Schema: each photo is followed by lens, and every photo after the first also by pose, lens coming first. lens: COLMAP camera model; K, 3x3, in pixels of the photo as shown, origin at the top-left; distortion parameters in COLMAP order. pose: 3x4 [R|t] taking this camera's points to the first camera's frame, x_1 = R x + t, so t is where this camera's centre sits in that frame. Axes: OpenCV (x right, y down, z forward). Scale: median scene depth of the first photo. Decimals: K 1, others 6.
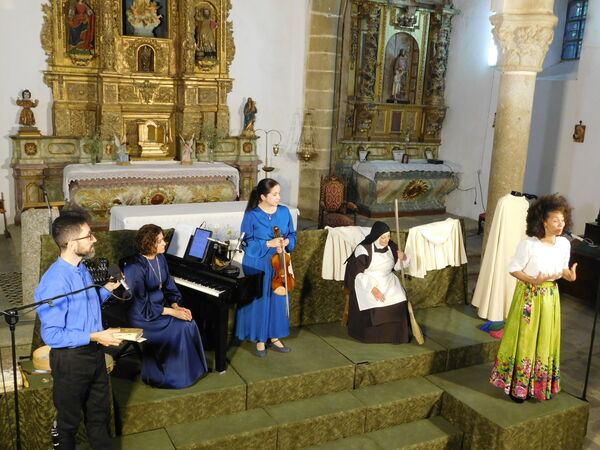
lens RADIAL K [[620.8, 0, 300.0], [0, 620.8, 225.0], [0, 0, 1]] dist [-0.002989, -0.016538]
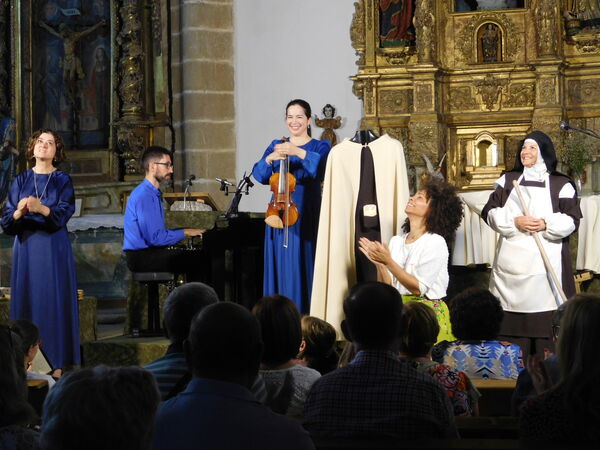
lens RADIAL K [[1458.9, 0, 300.0], [0, 1458.9, 225.0], [0, 0, 1]] dist [0.061479, -0.082697]
pose [[0.719573, -0.061138, -0.691721, 0.677167], [-0.100976, 0.976317, -0.191334, 0.238639], [0.687037, 0.207526, 0.696358, -0.168408]]
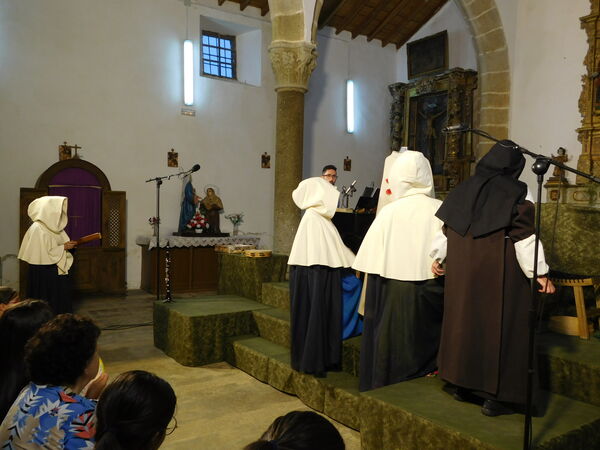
lens RADIAL K [[529.0, 0, 300.0], [0, 529.0, 225.0], [0, 0, 1]] dist [-0.001027, 0.002987]
pose [[0.155228, -0.010402, -0.987824, 0.479731], [-0.236234, 0.970542, -0.047342, 0.094089], [0.959217, 0.240706, 0.148198, 0.384450]]
